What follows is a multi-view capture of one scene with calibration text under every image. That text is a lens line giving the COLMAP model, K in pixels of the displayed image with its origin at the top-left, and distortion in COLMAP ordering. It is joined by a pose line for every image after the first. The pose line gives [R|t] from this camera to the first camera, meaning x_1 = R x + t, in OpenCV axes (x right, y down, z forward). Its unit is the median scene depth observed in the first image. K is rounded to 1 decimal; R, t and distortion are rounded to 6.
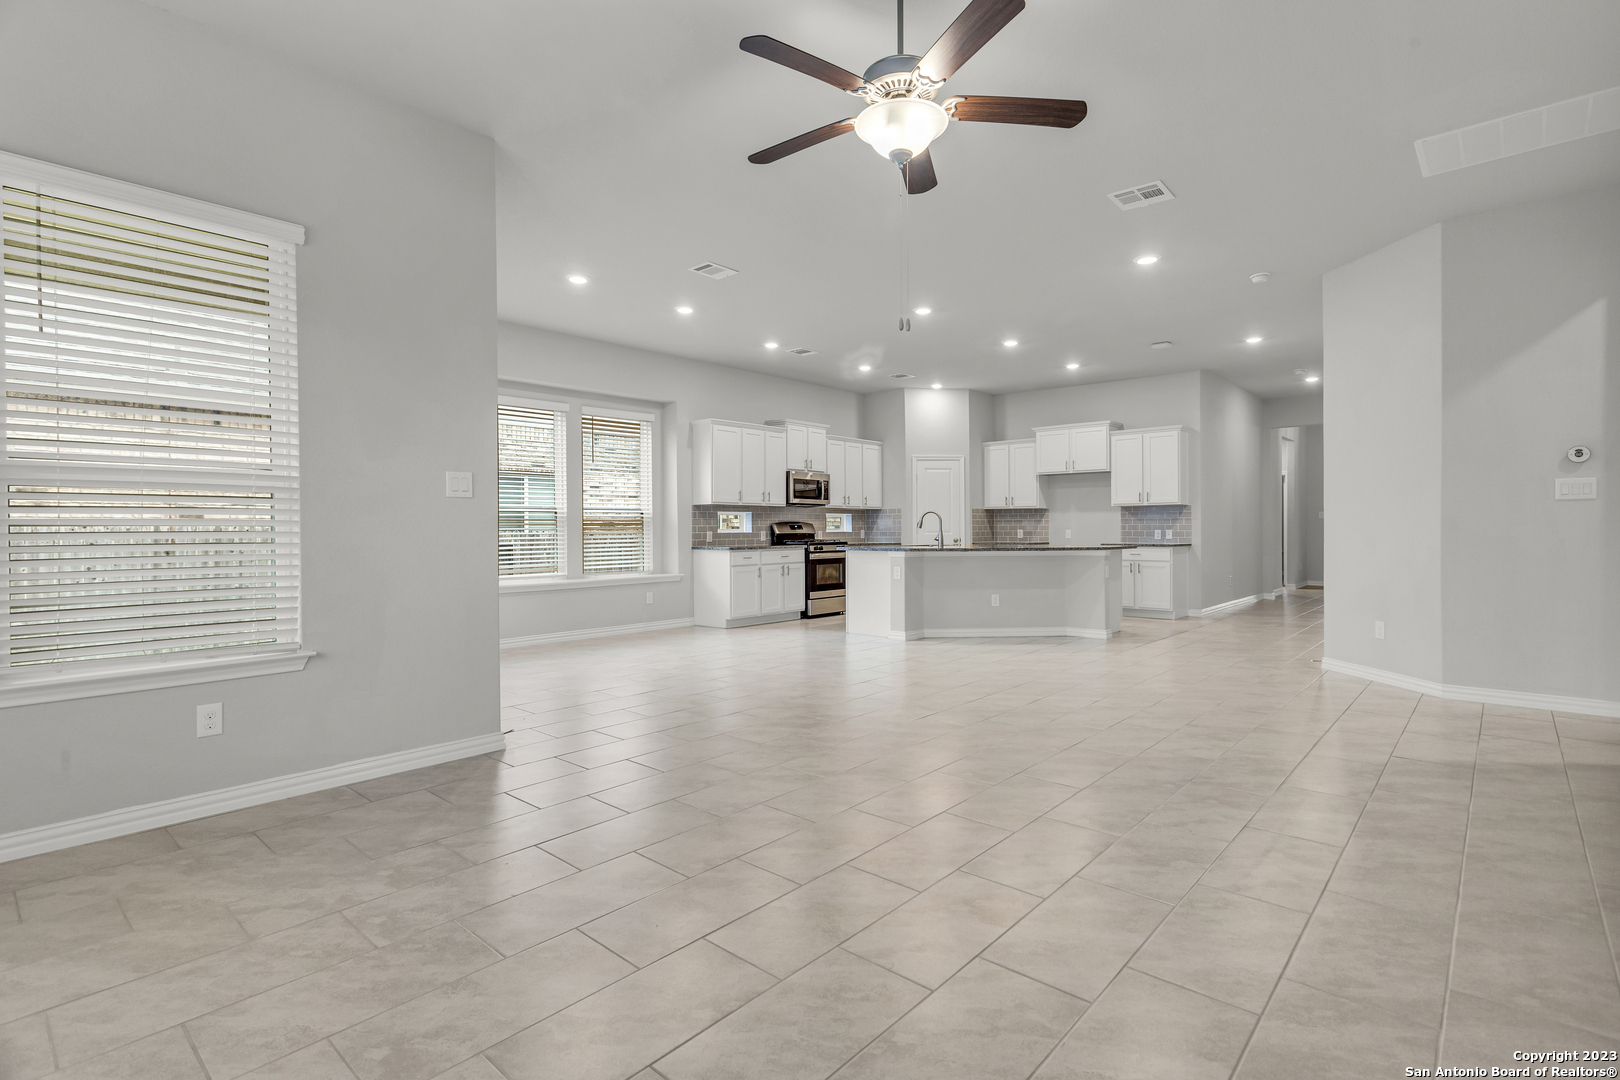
lens RADIAL K [[775.9, 0, 814.3], [0, 775.9, 535.7], [0, 0, 1]] dist [-0.001072, 0.002638]
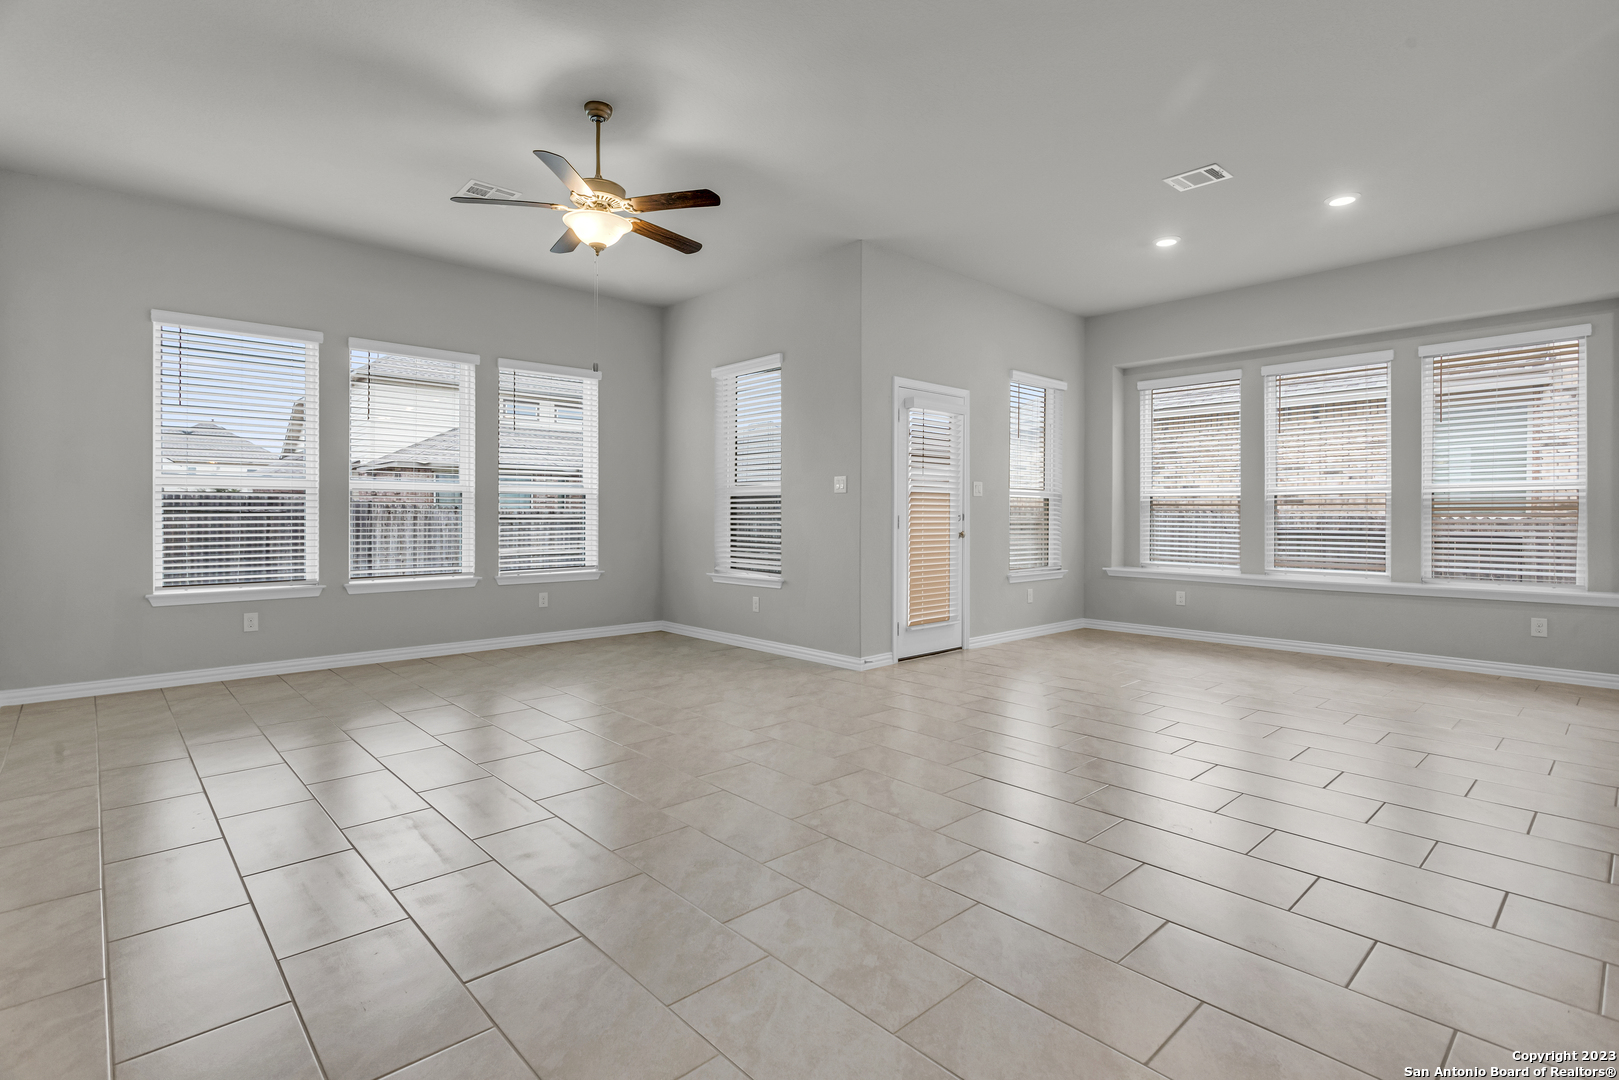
lens RADIAL K [[775.5, 0, 807.3], [0, 775.5, 520.4], [0, 0, 1]] dist [-0.001072, 0.002638]
pose [[-0.092340, 0.012062, -0.995654, 0.397283], [-0.010669, 0.999857, 0.013102, -0.006336], [0.995670, 0.011833, -0.092198, 0.402876]]
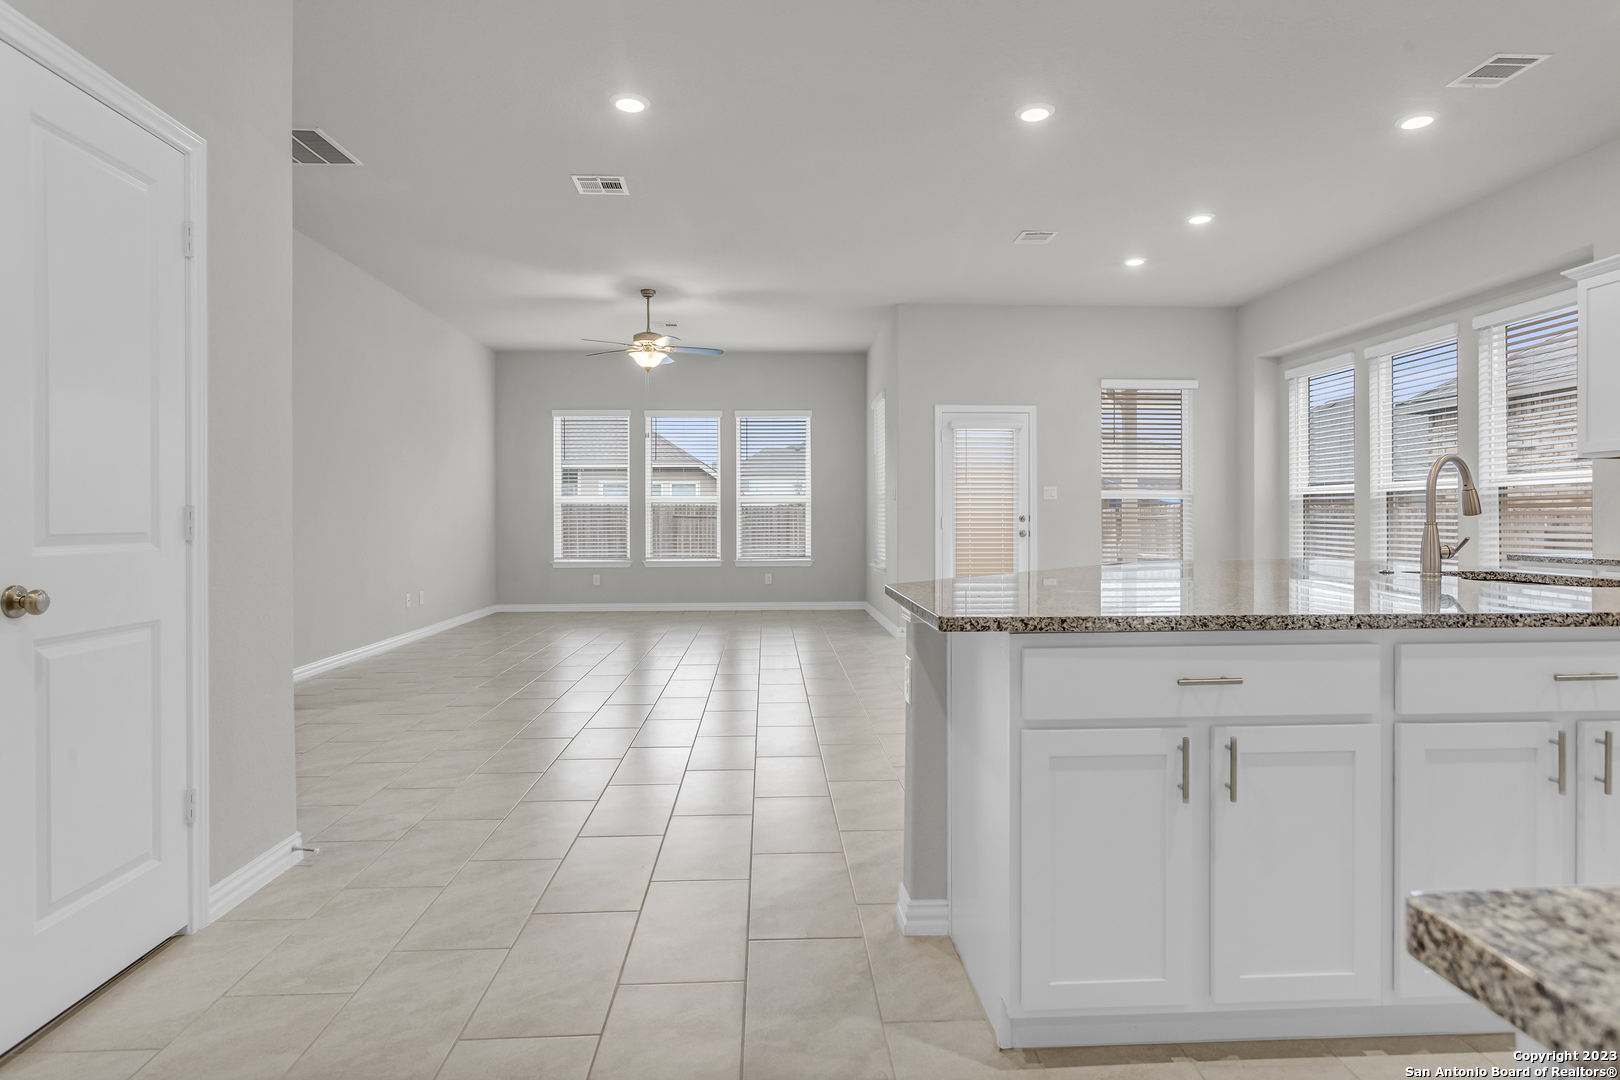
lens RADIAL K [[906.3, 0, 816.7], [0, 906.3, 526.7], [0, 0, 1]] dist [-0.014643, 0.009990]
pose [[-0.708555, 0.012752, -0.705540, 0.486407], [-0.000452, 0.999828, 0.018525, -0.009984], [0.705655, 0.013445, -0.708428, 0.937600]]
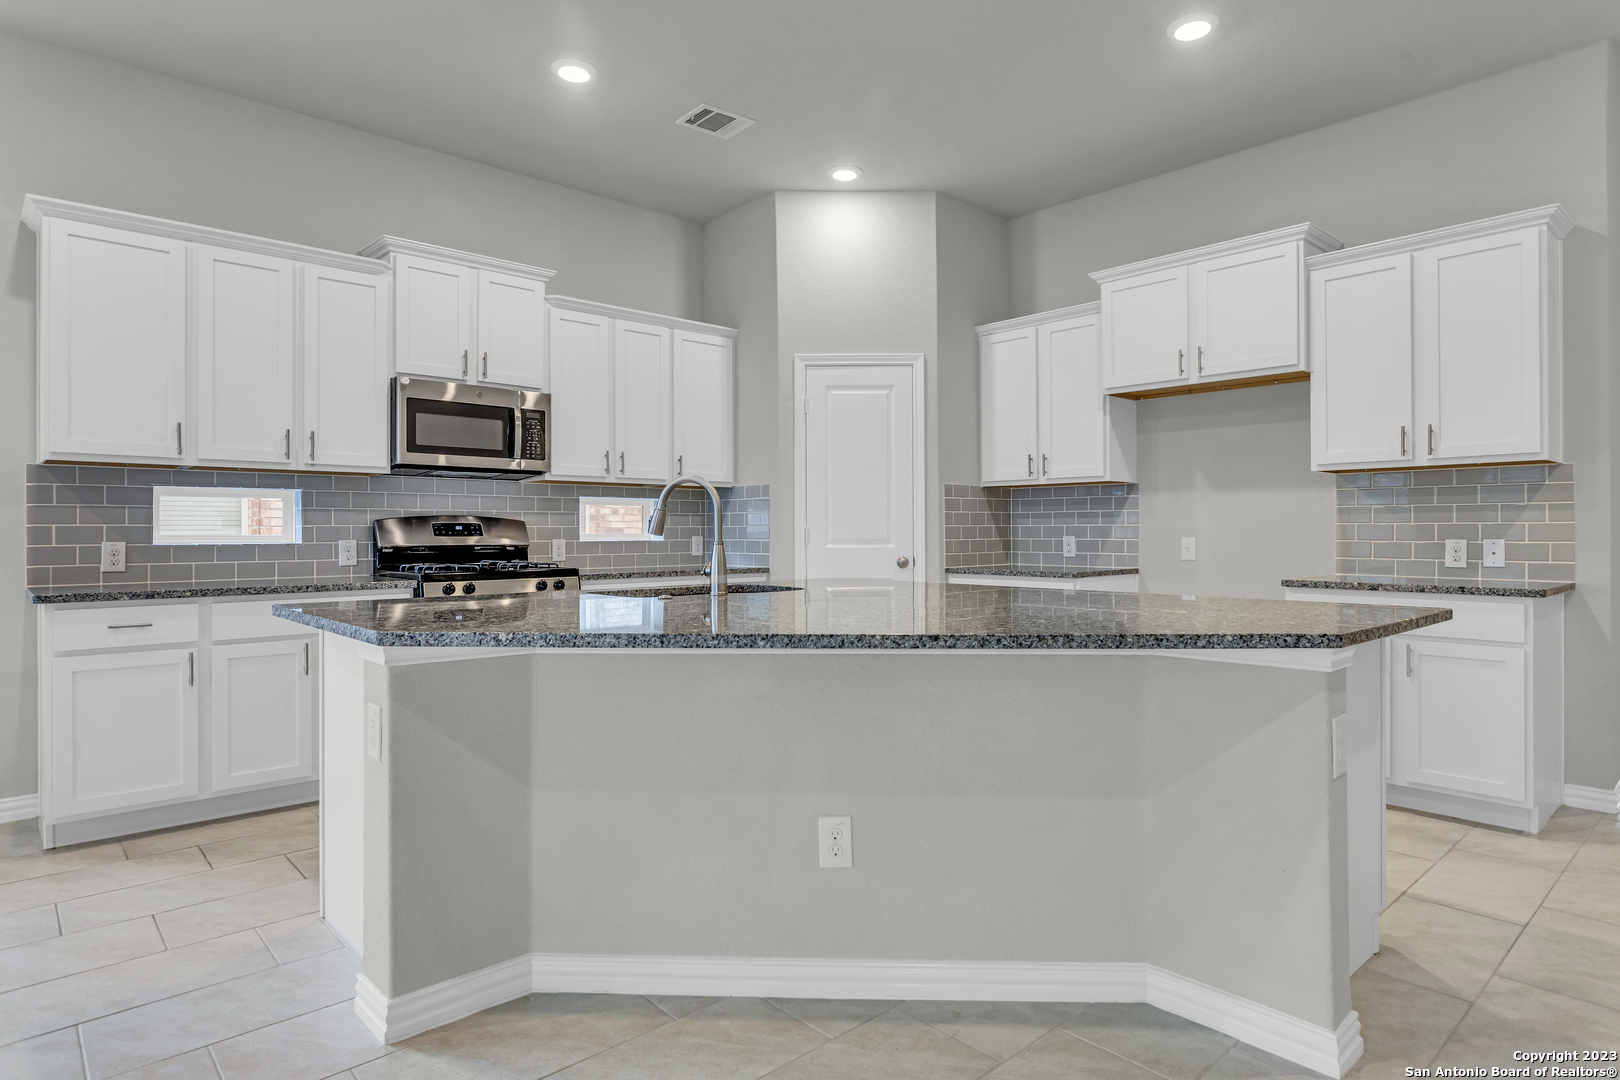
lens RADIAL K [[906.3, 0, 815.7], [0, 906.3, 528.3], [0, 0, 1]] dist [-0.014643, 0.009990]
pose [[0.994938, 0.000877, -0.100491, 0.203427], [-0.002054, 0.999930, -0.011617, -0.007069], [0.100474, 0.011764, 0.994870, 0.578682]]
